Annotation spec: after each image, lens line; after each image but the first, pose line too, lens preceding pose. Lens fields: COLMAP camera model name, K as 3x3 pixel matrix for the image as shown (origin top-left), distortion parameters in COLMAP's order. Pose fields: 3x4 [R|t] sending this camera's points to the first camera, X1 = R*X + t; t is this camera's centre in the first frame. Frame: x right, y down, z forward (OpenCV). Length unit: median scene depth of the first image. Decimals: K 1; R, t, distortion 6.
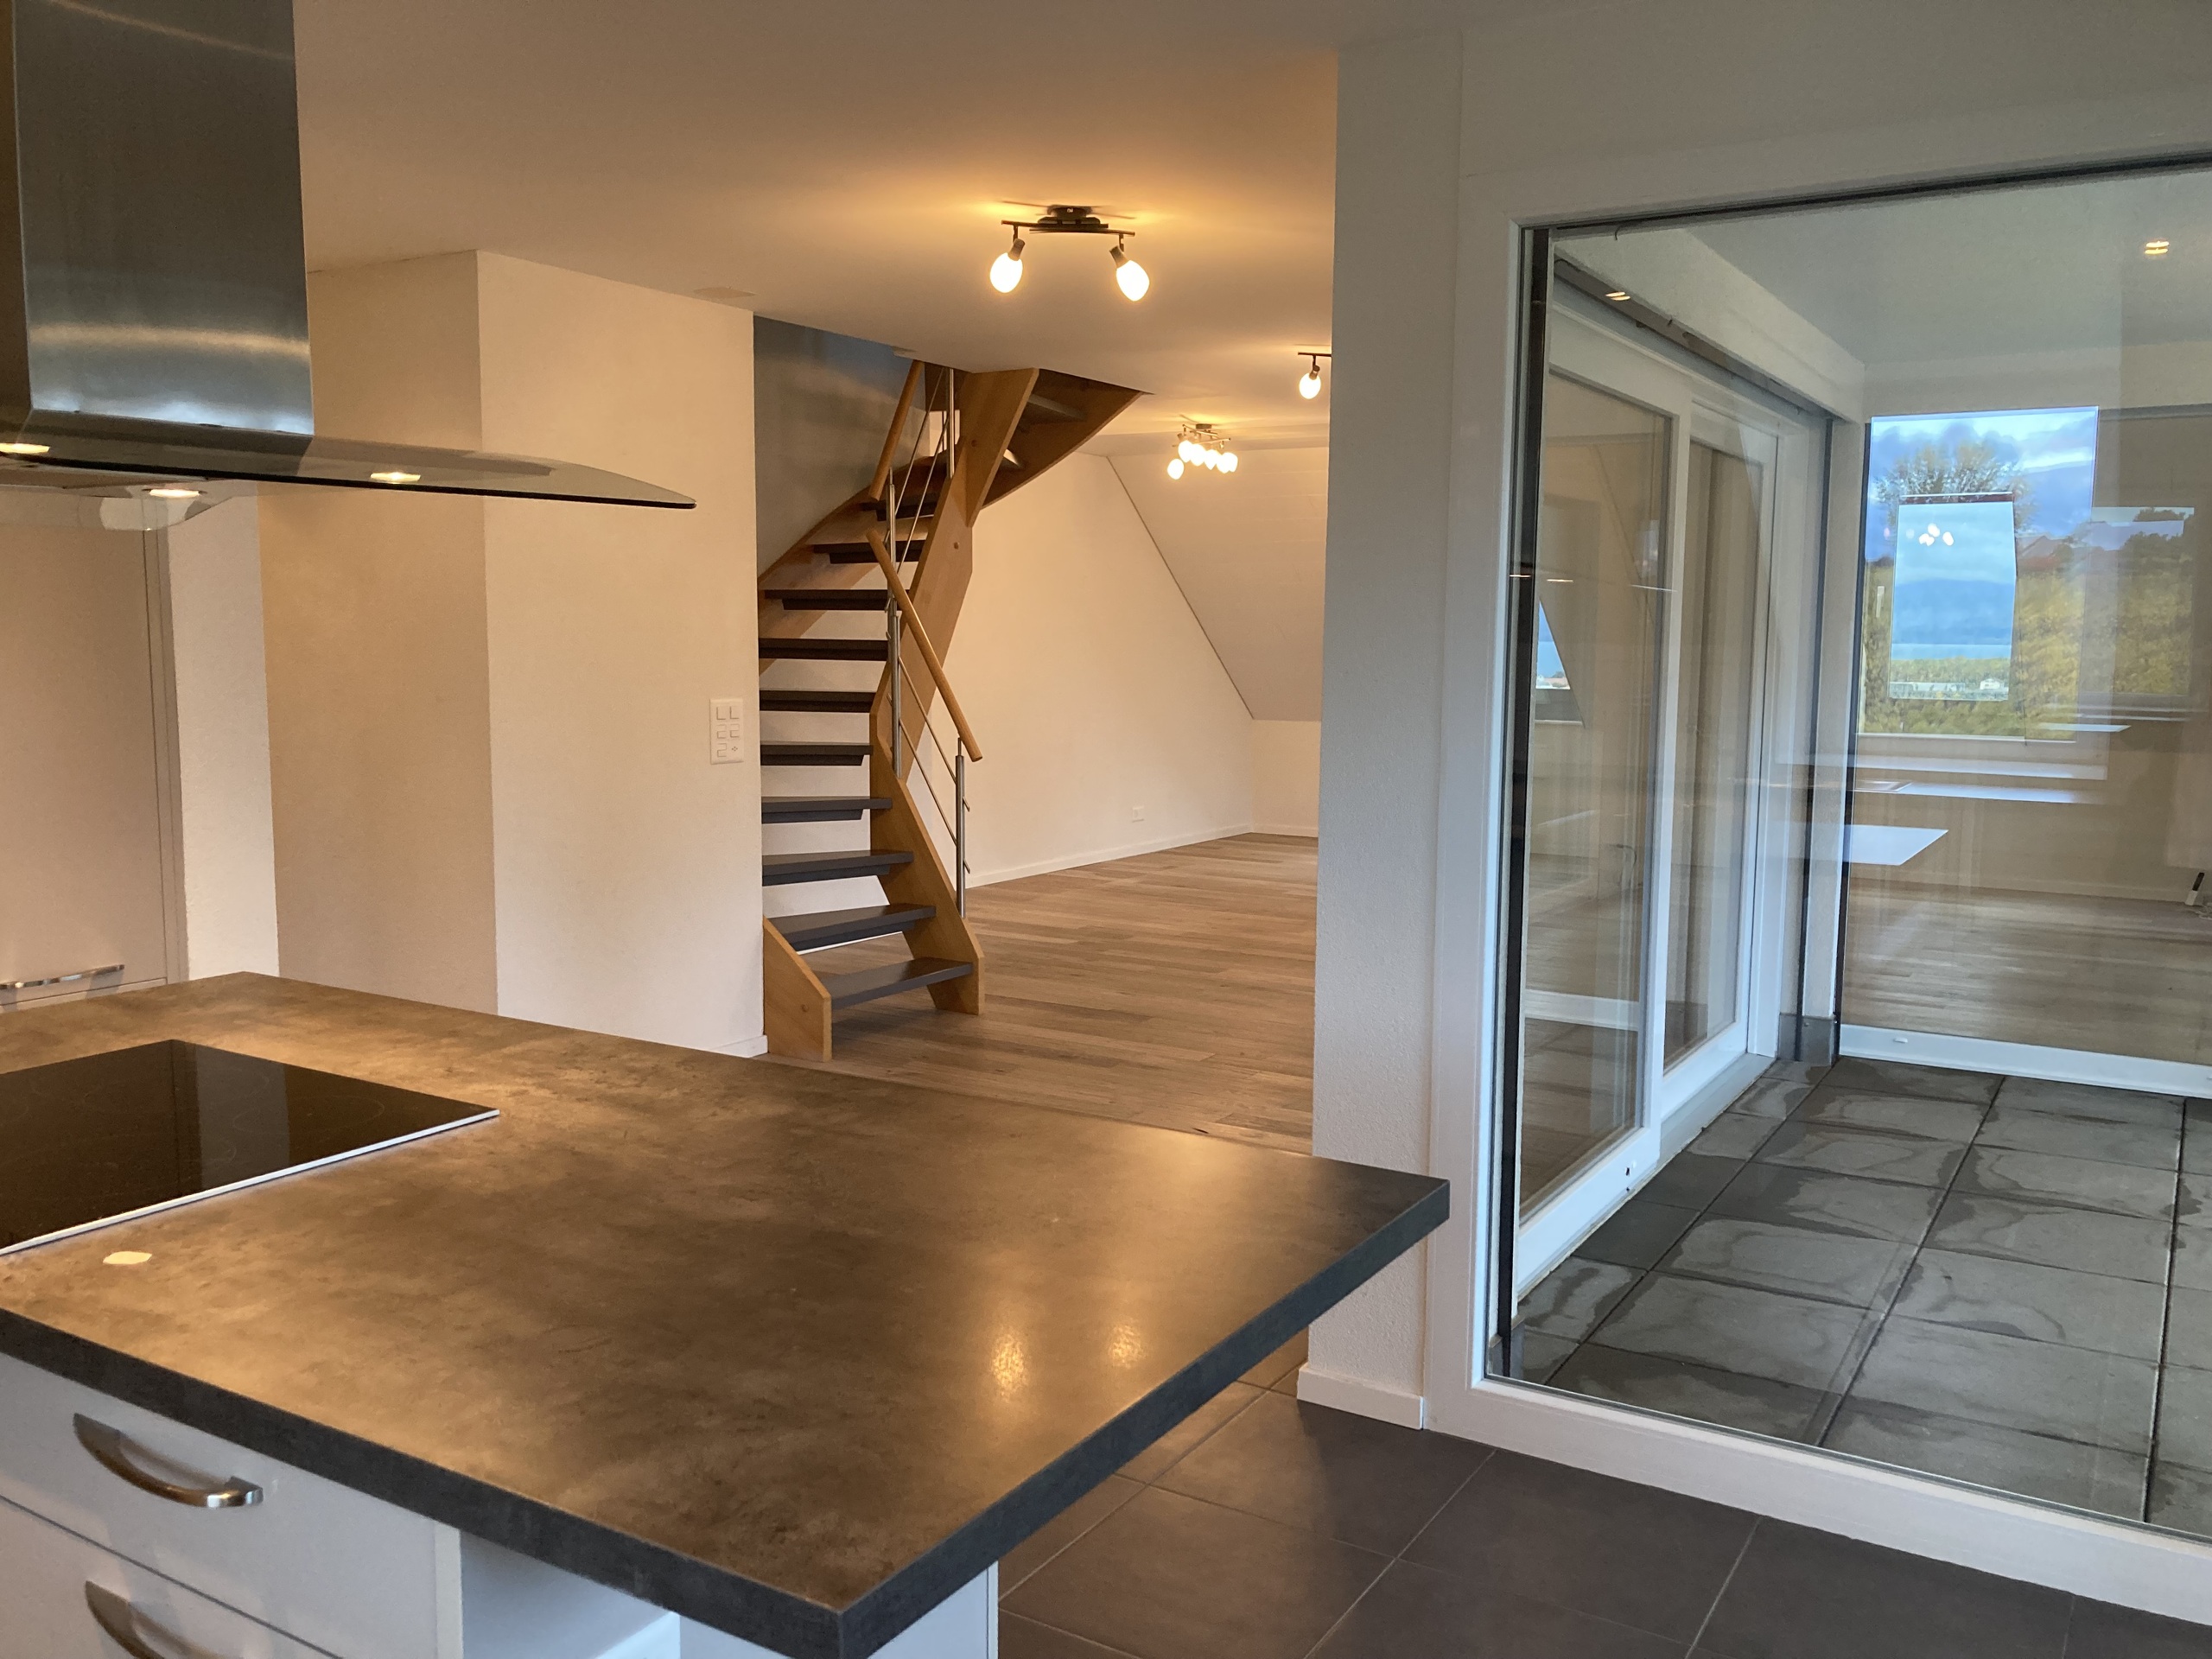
lens RADIAL K [[1789.4, 0, 1106.0], [0, 1789.4, 829.5], [0, 0, 1]] dist [0.020658, 0.004013]
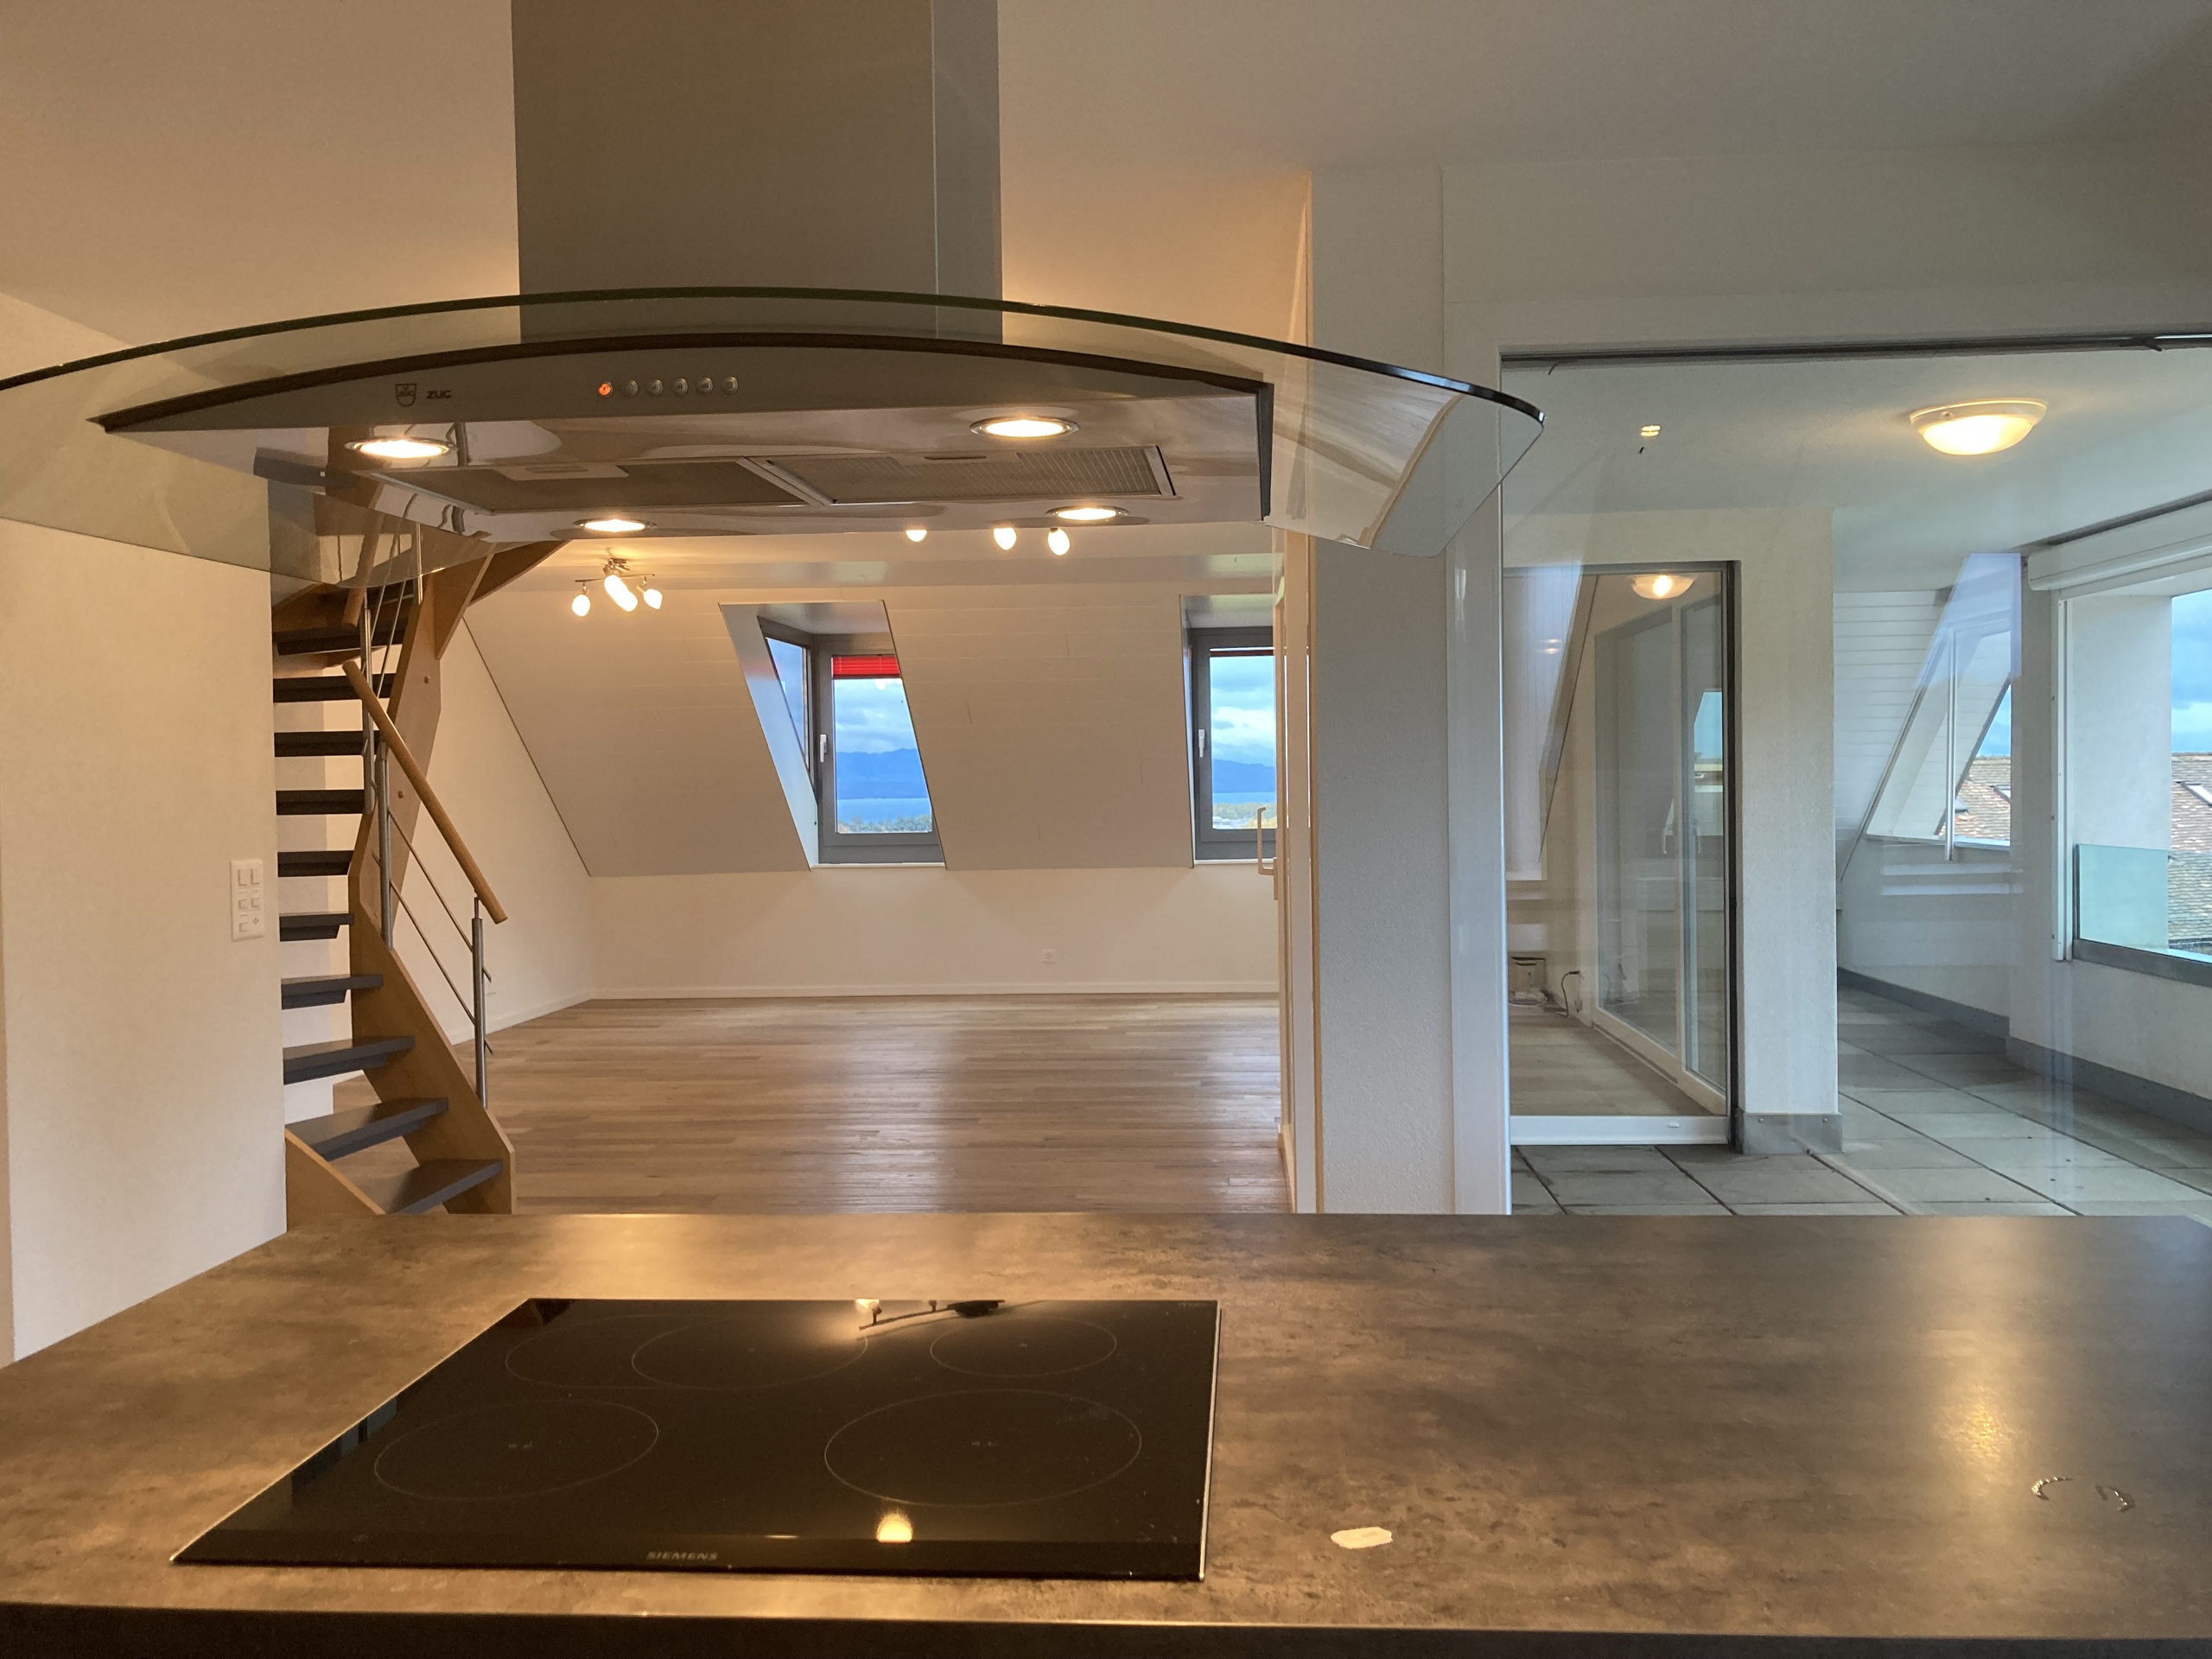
lens RADIAL K [[1802.3, 0, 1109.1], [0, 1802.3, 821.1], [0, 0, 1]] dist [0.009803, -0.001087]
pose [[0.886021, -0.032731, 0.462488, -0.213080], [0.075874, 0.994293, -0.074990, 0.000475], [-0.457394, 0.101534, 0.883449, 0.086725]]
